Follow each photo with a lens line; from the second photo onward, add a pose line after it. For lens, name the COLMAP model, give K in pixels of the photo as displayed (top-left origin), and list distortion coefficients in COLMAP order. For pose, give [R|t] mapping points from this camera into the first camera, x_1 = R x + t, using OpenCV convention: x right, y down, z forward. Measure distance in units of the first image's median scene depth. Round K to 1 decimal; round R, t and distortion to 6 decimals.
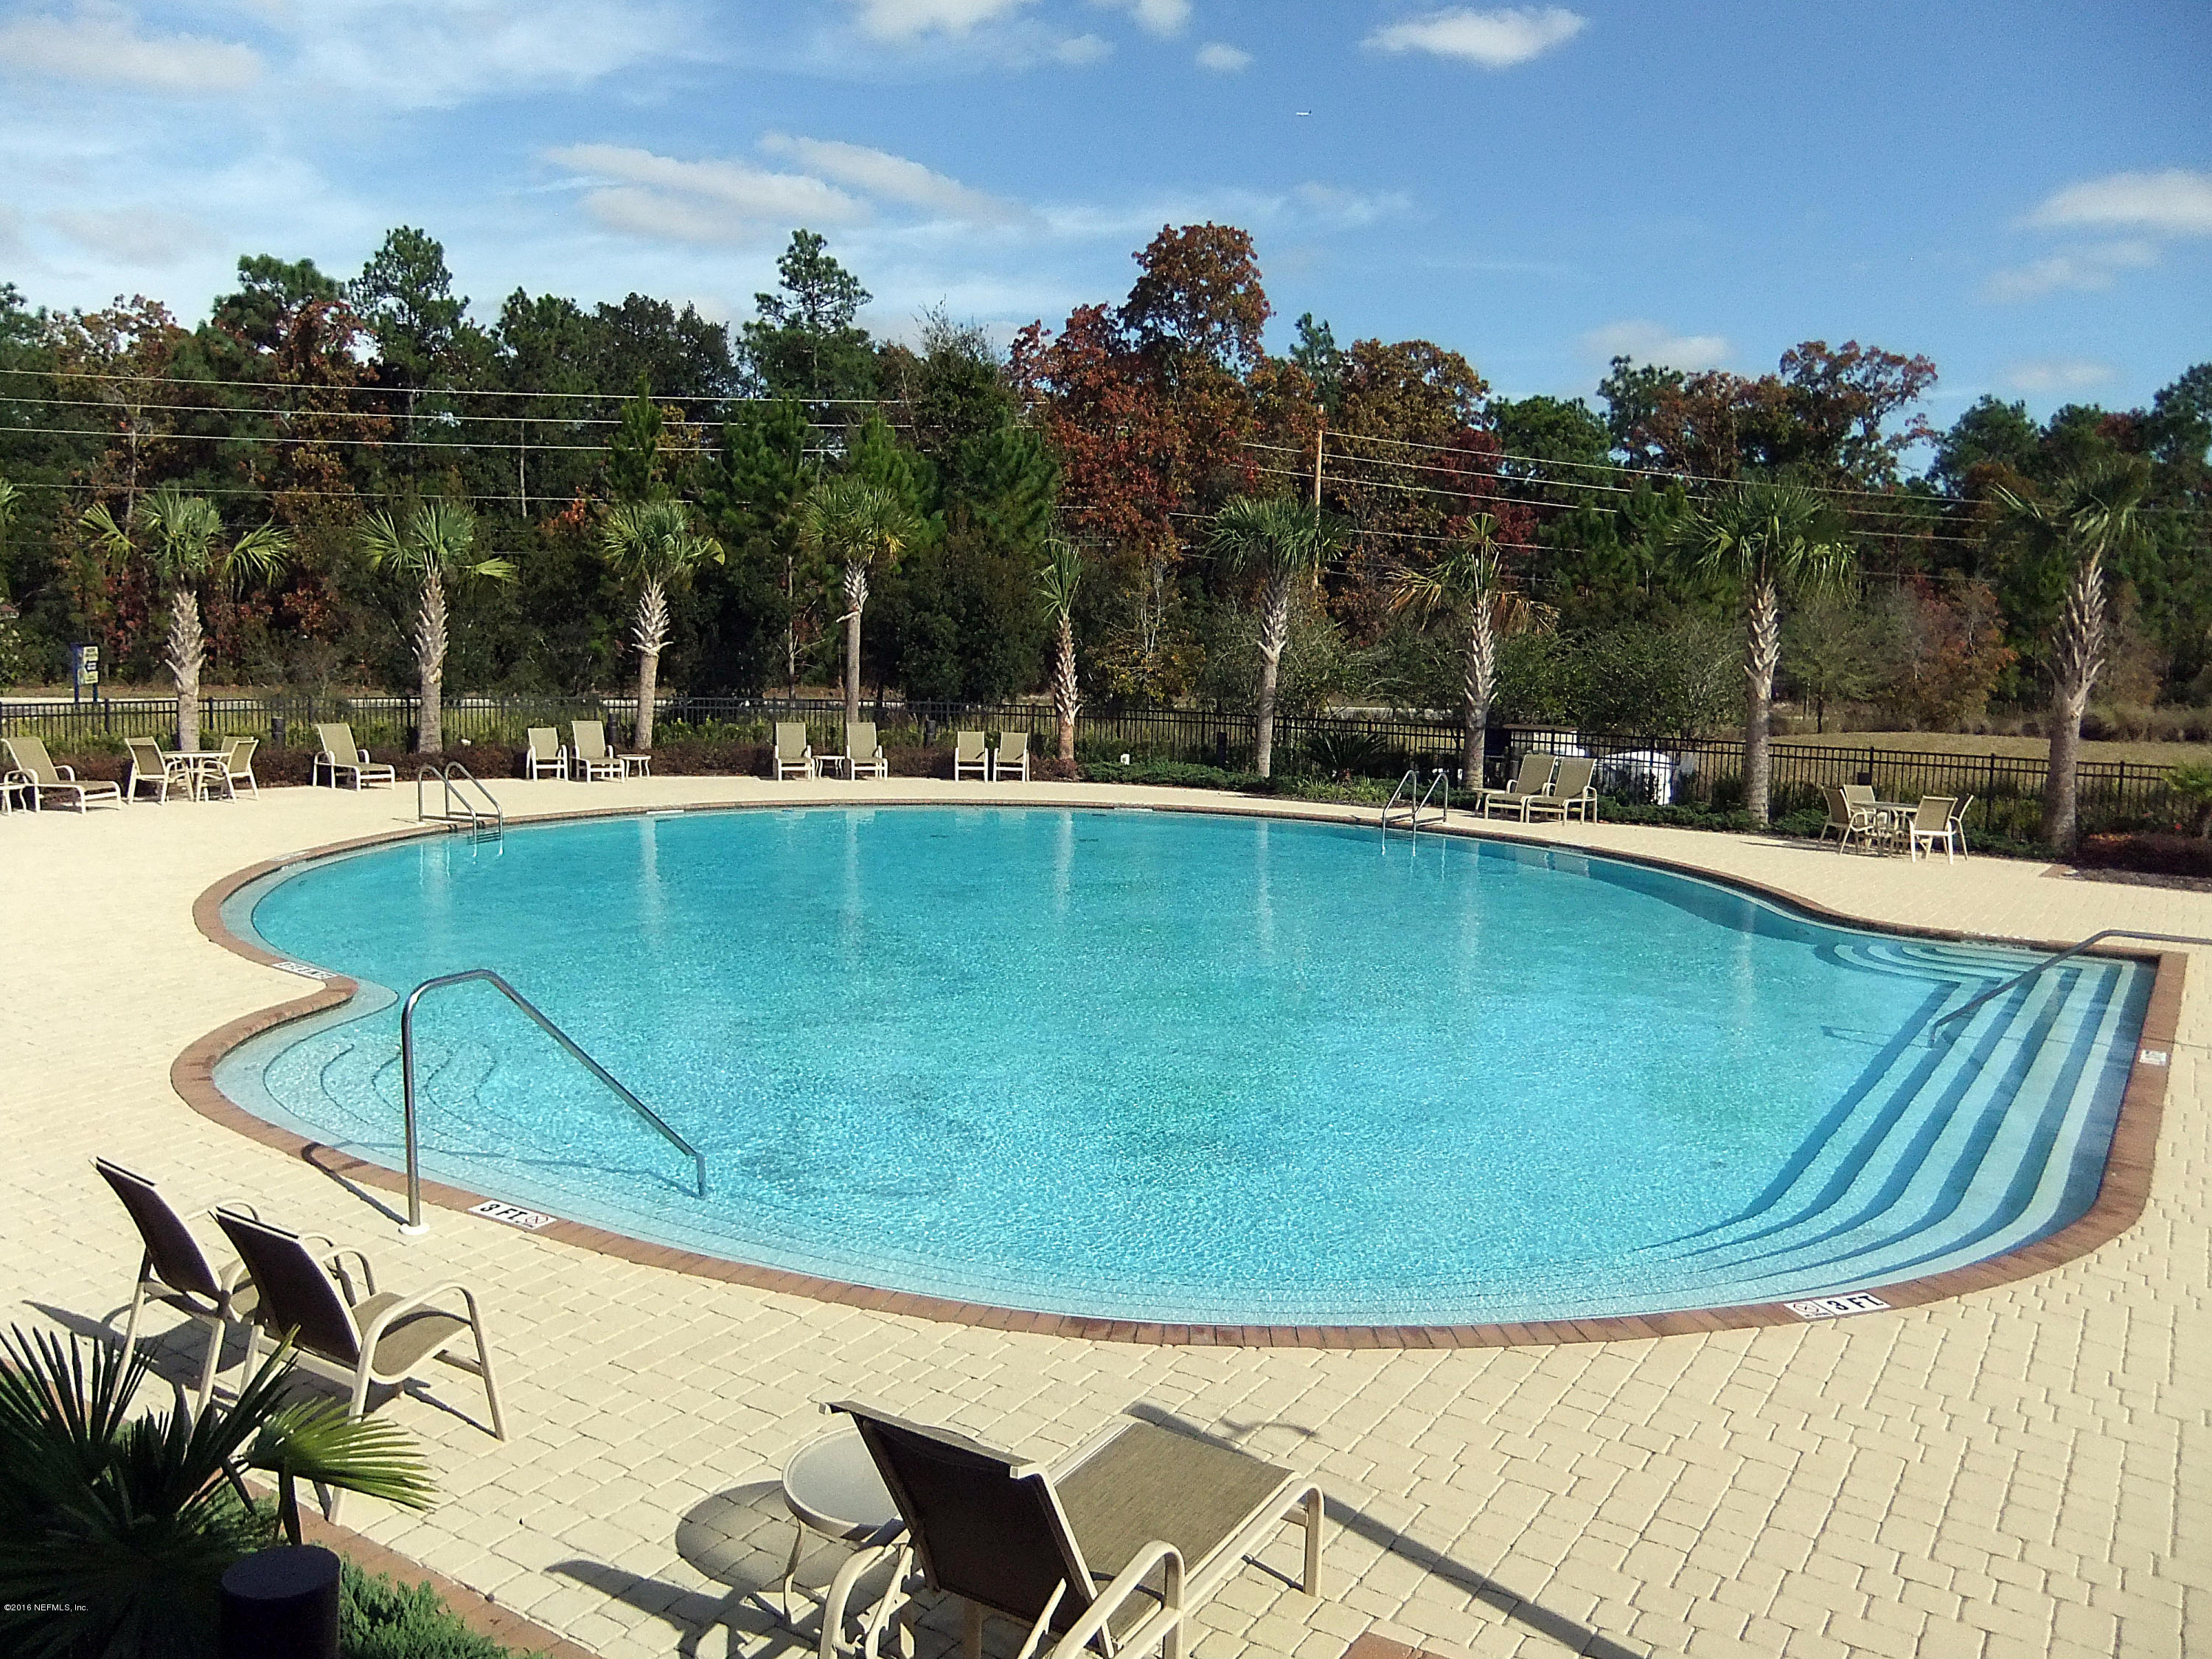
lens RADIAL K [[1726.4, 0, 1106.0], [0, 1726.4, 829.5], [0, 0, 1]] dist [-0.003283, 0.002986]
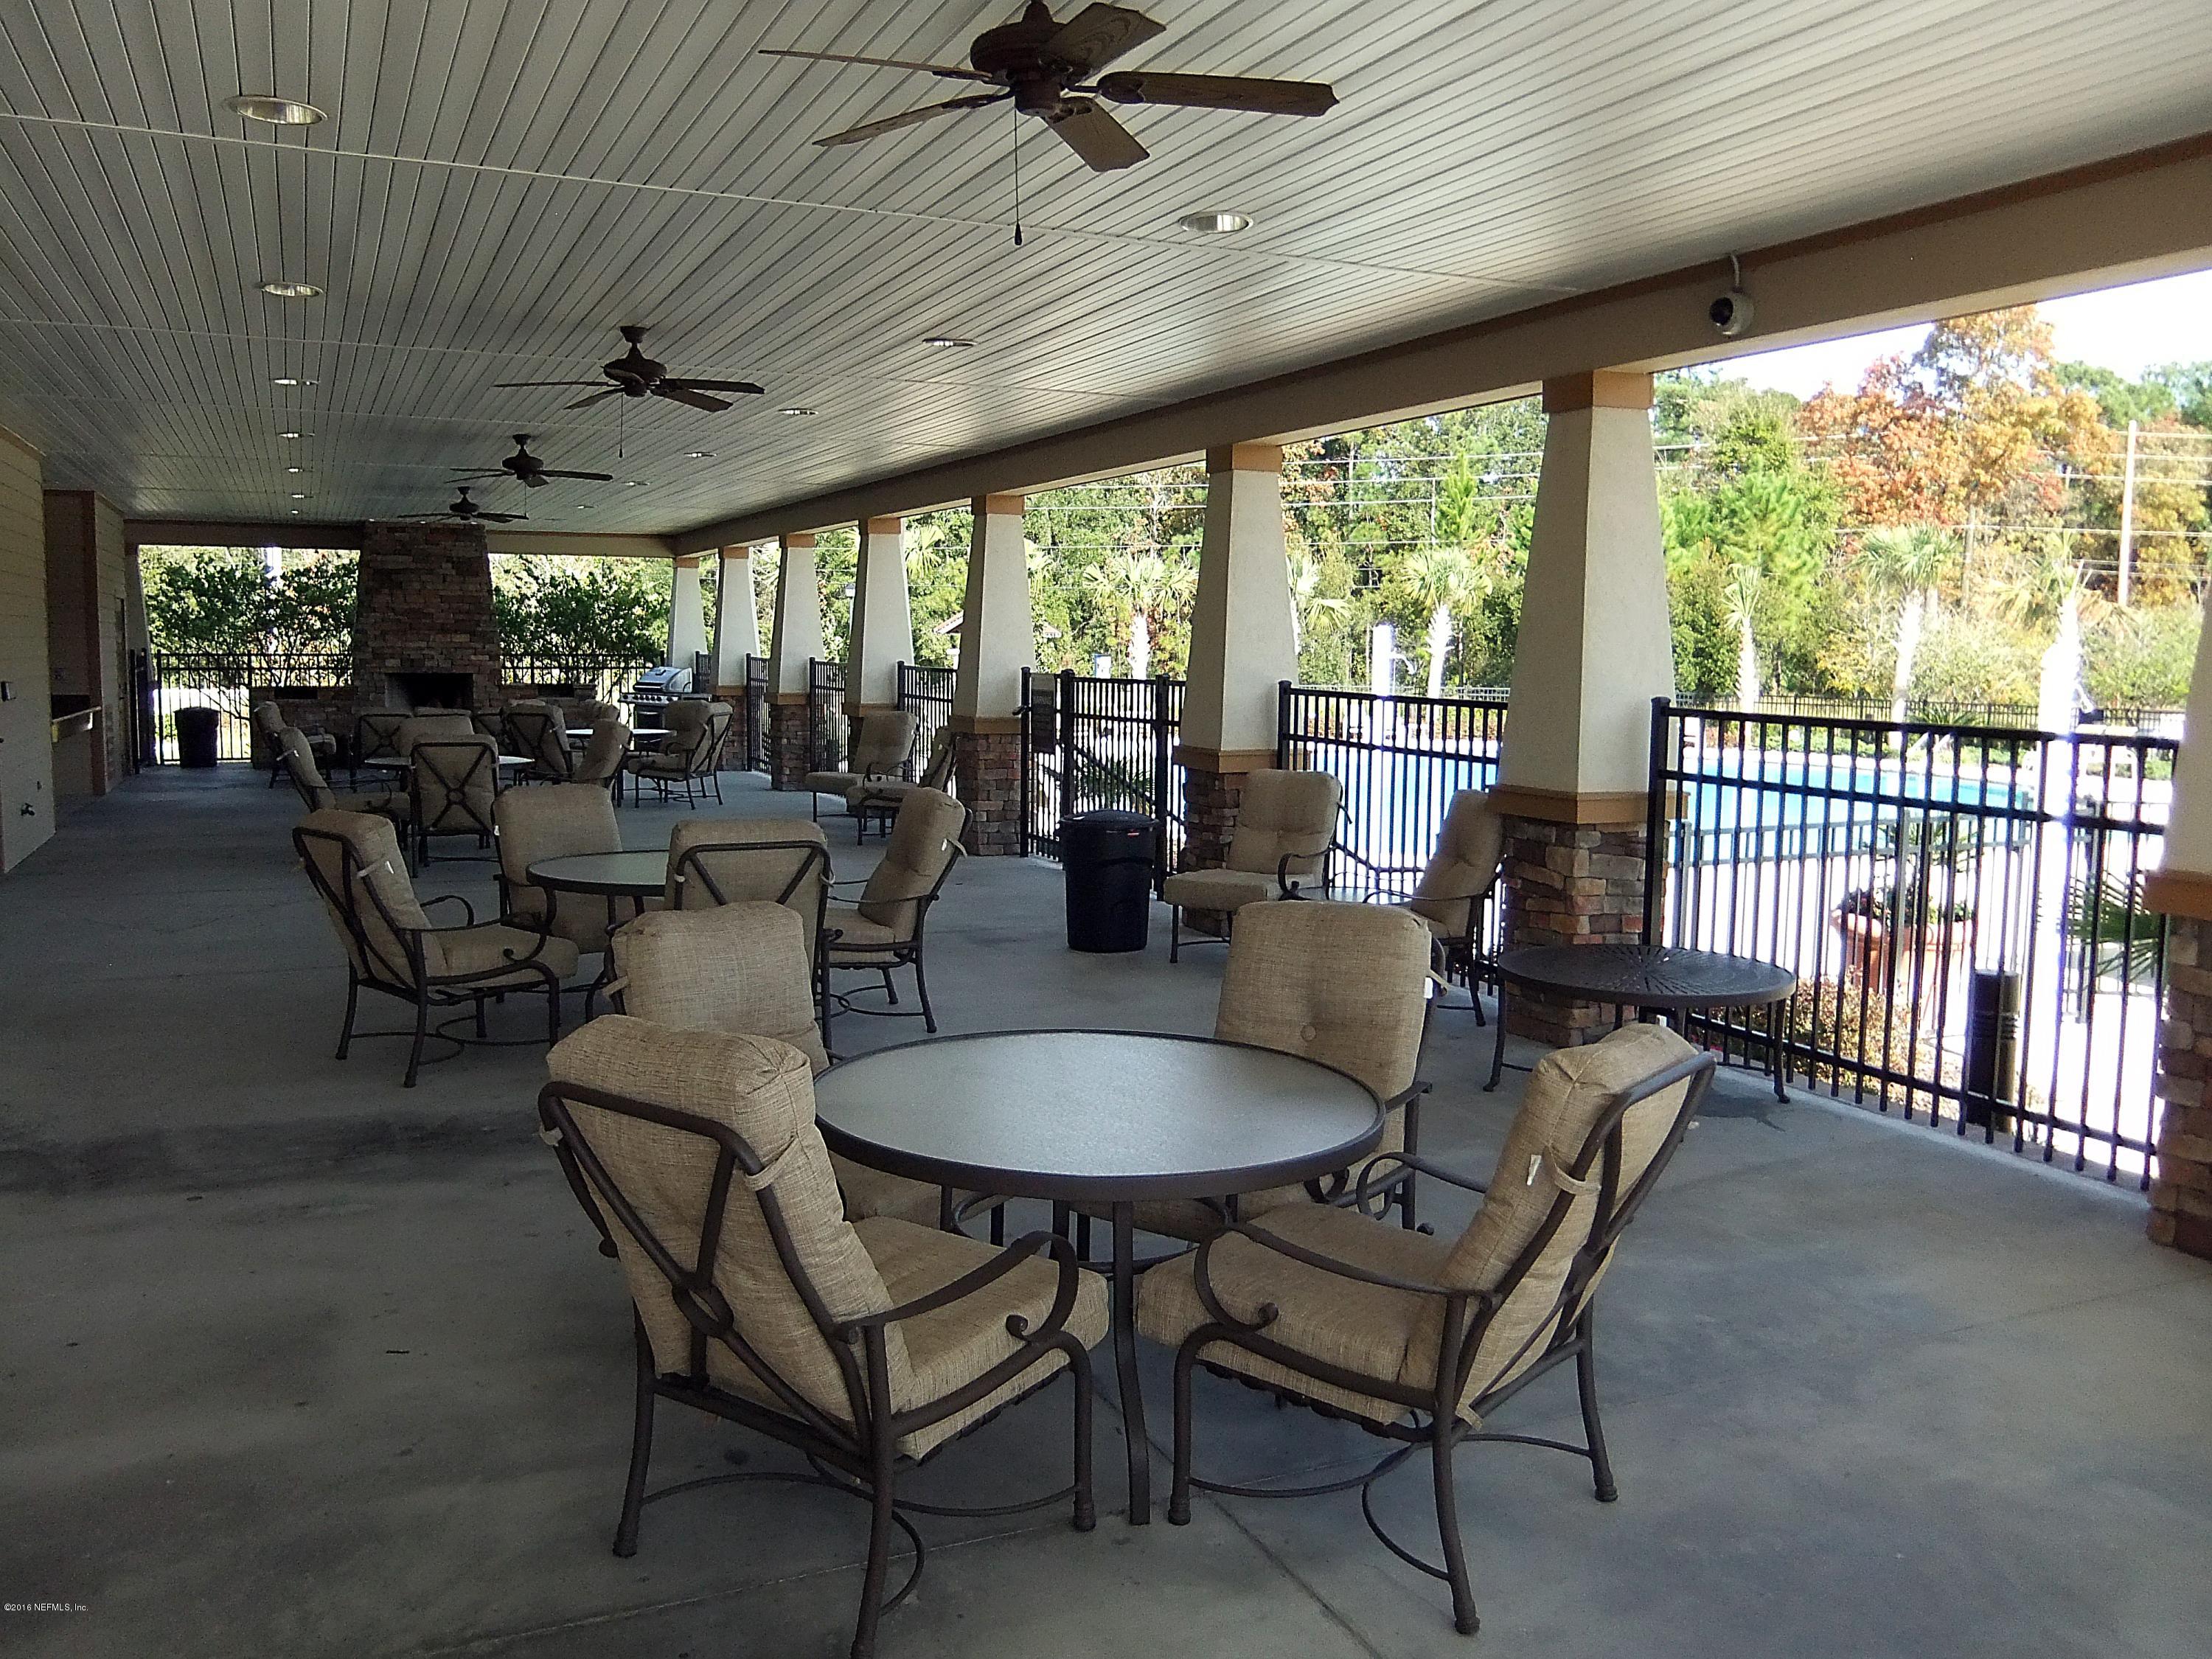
lens RADIAL K [[1726.4, 0, 1106.0], [0, 1726.4, 829.5], [0, 0, 1]] dist [-0.003283, 0.002986]
pose [[0.848857, 0.045834, -0.526632, 0.173380], [-0.055350, 0.998464, -0.002317, 0.039634], [0.525717, 0.031116, 0.850090, -0.225827]]
